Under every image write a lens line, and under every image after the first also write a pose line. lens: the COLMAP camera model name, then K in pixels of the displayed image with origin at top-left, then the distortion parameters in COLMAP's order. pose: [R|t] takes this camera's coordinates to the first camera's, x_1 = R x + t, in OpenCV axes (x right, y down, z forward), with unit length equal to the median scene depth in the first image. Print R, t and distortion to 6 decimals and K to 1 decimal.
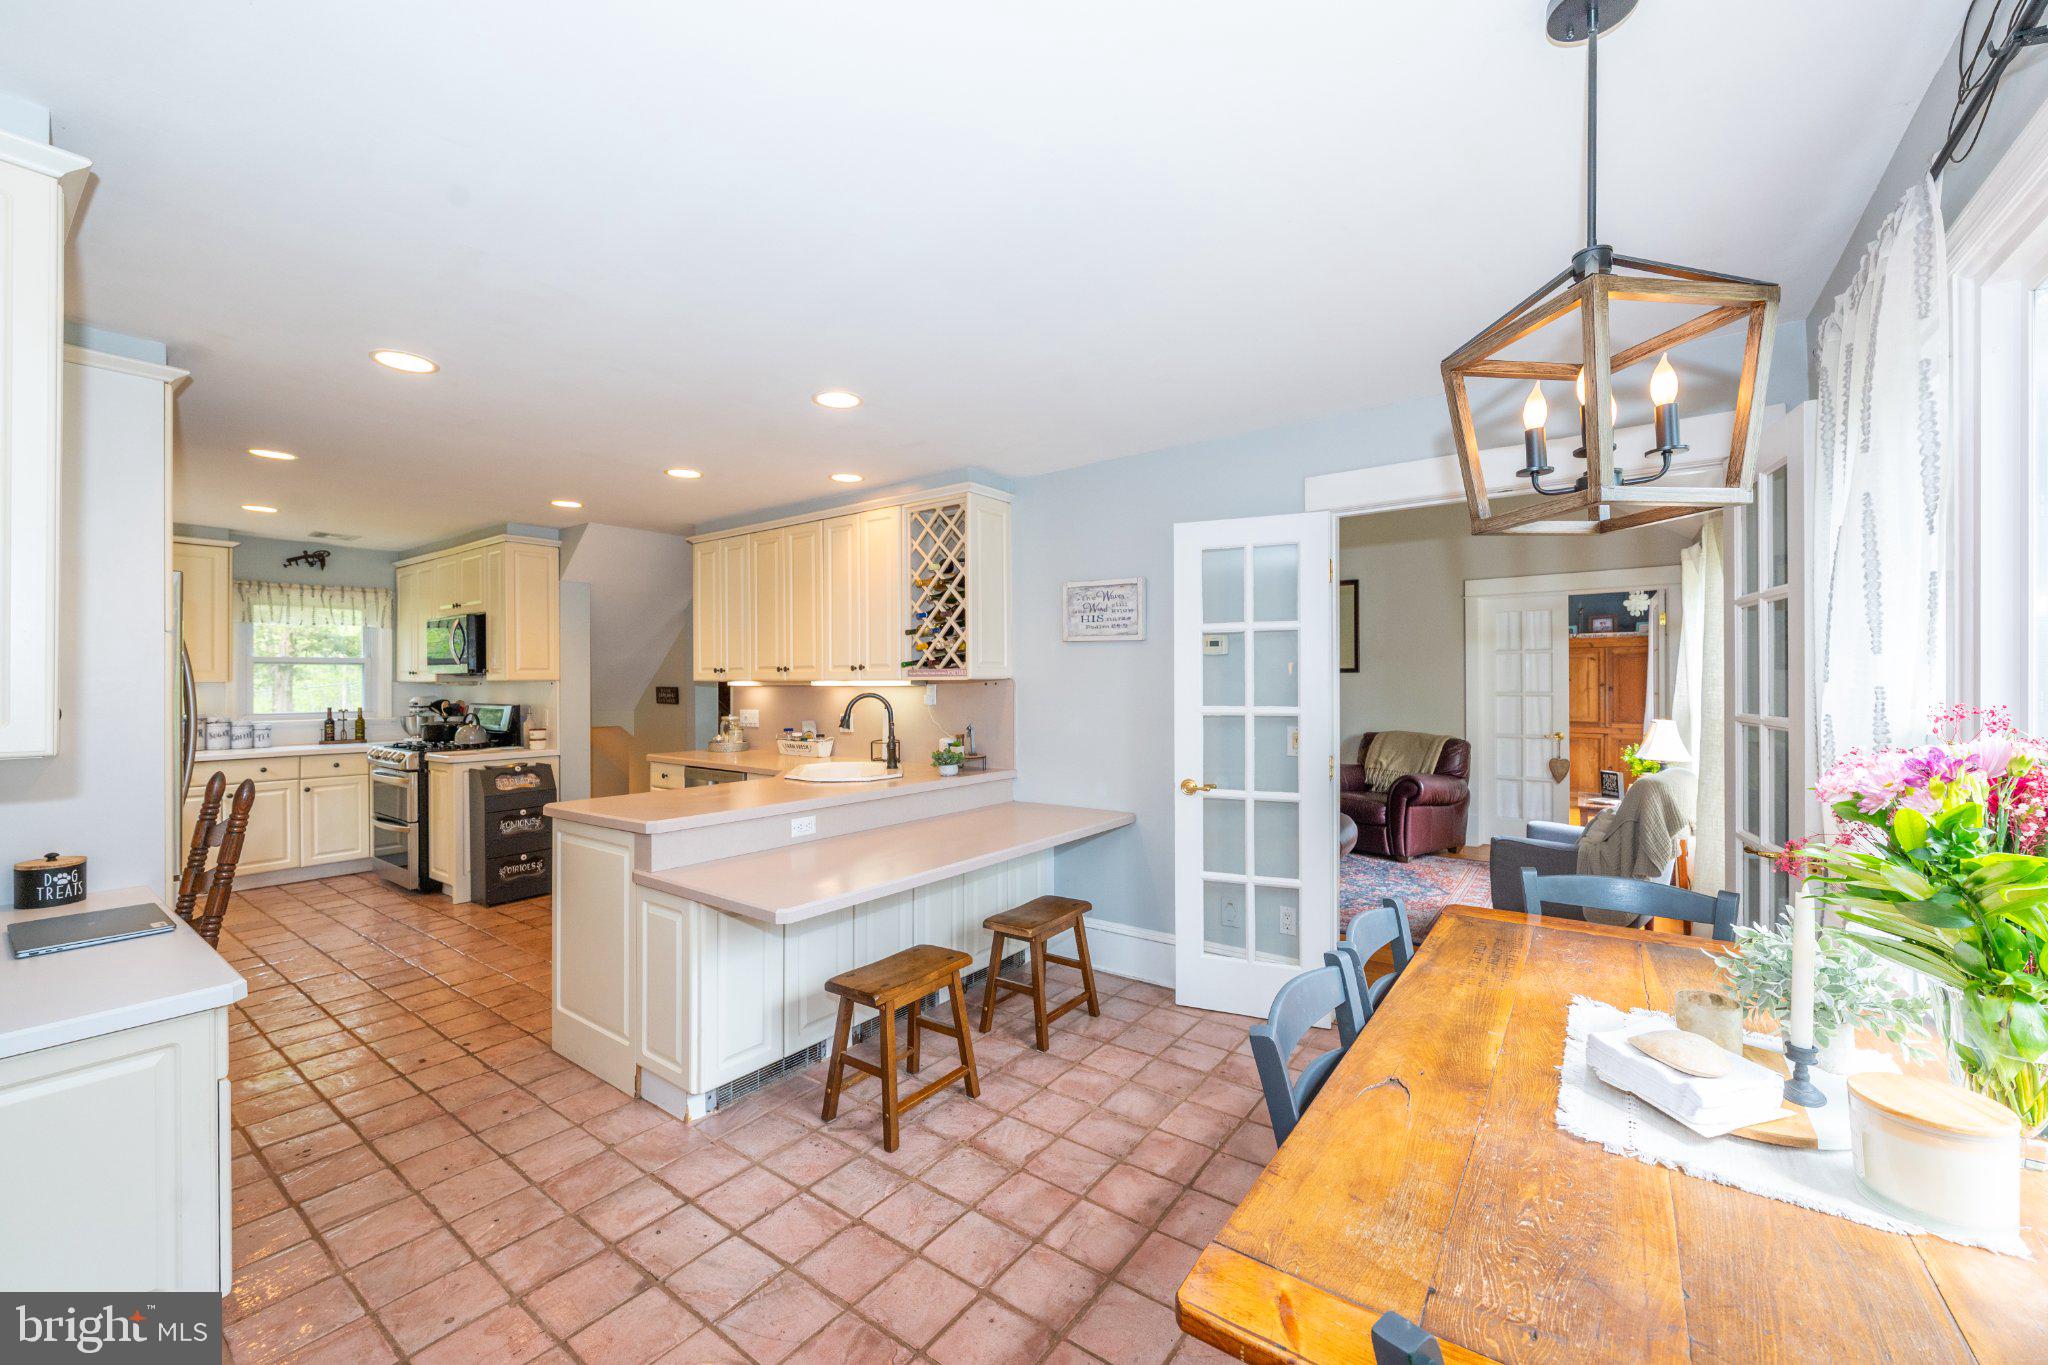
lens RADIAL K [[809.5, 0, 1021.1], [0, 809.5, 681.0], [0, 0, 1]] dist [-0.001966, -0.000290]
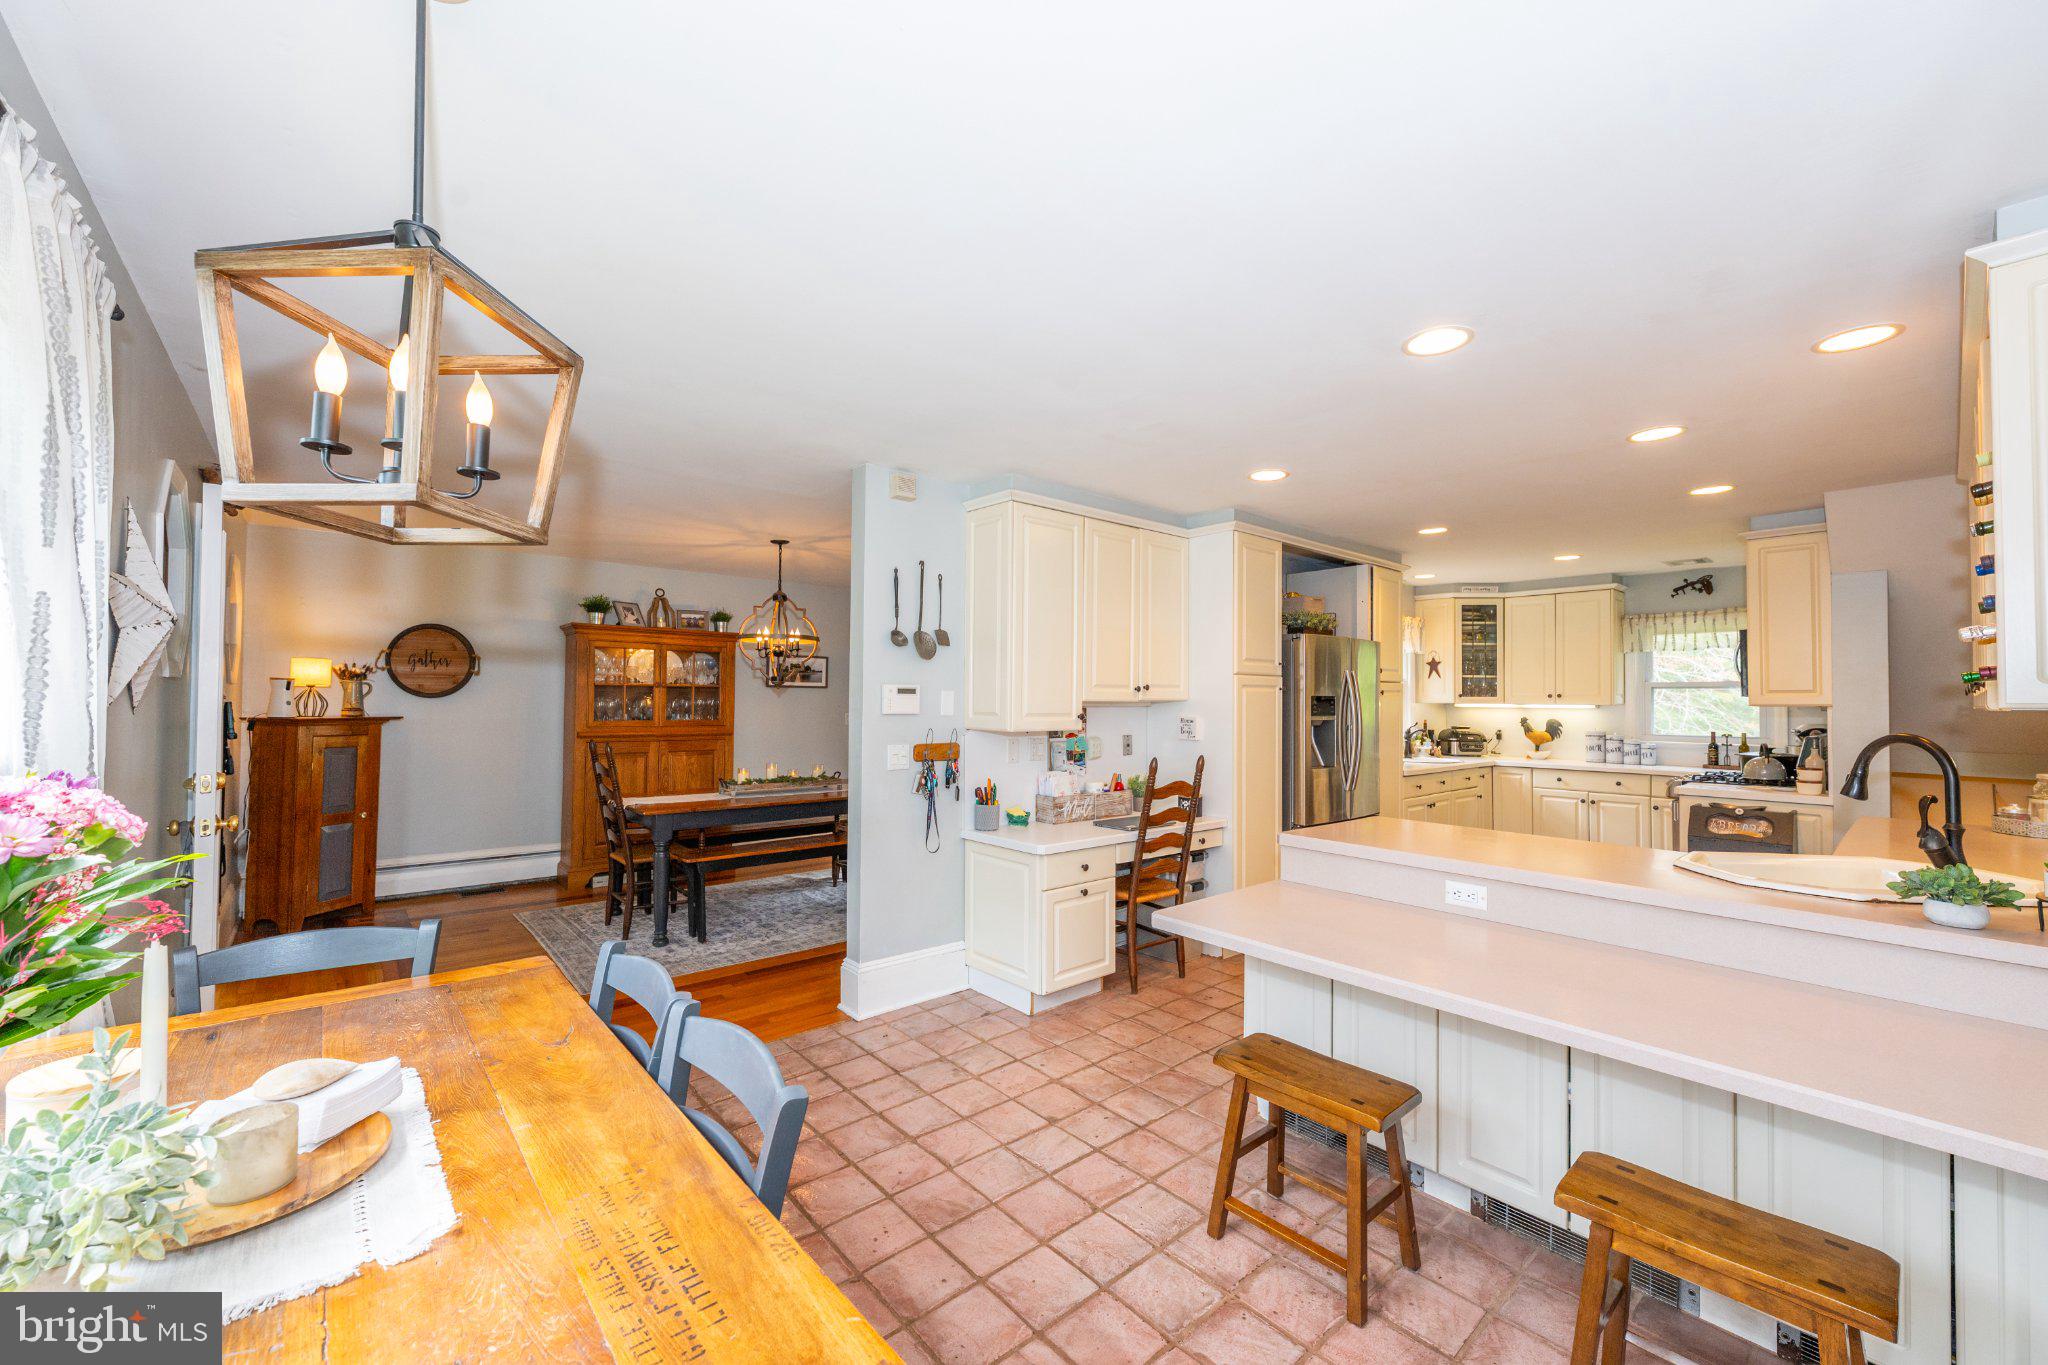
lens RADIAL K [[809.5, 0, 1023.3], [0, 809.5, 689.8], [0, 0, 1]] dist [-0.001966, -0.000290]
pose [[-0.223578, -0.010519, -0.974629, 0.448816], [-0.007345, 0.999932, -0.009107, -0.005272], [0.974658, 0.005122, -0.223640, 0.587292]]
